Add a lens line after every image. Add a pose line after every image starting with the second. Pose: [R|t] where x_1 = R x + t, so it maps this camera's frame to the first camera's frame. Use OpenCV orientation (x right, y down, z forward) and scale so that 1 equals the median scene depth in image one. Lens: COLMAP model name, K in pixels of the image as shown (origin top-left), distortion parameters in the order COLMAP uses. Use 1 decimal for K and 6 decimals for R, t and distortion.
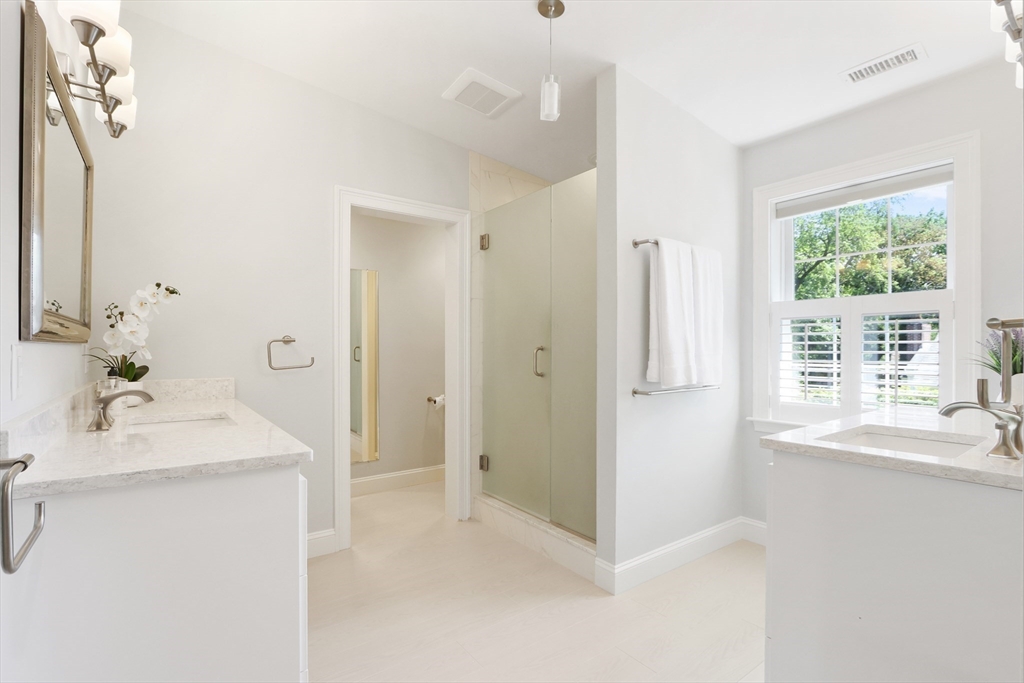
lens RADIAL K [[475.2, 0, 511.6], [0, 475.2, 343.2], [0, 0, 1]] dist [0.003123, 0.000266]
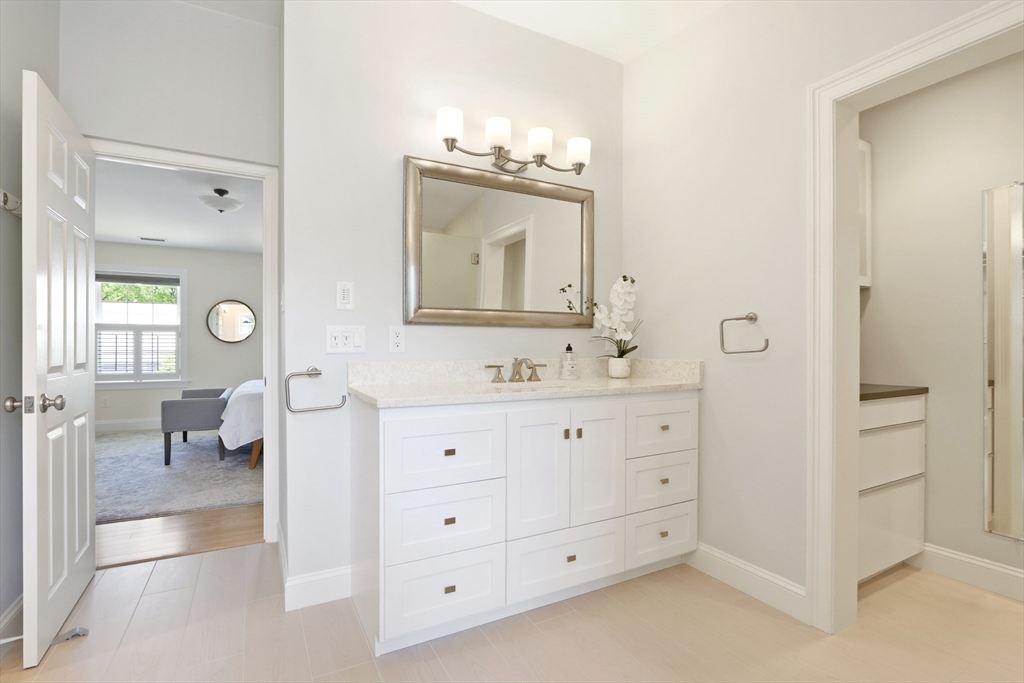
lens RADIAL K [[475.2, 0, 510.9], [0, 475.2, 346.6], [0, 0, 1]] dist [0.003123, 0.000266]
pose [[-0.143229, -0.001777, -0.989688, 0.435295], [0.006943, 0.999972, -0.002800, 0.046299], [0.989665, -0.007272, -0.143212, 0.801835]]
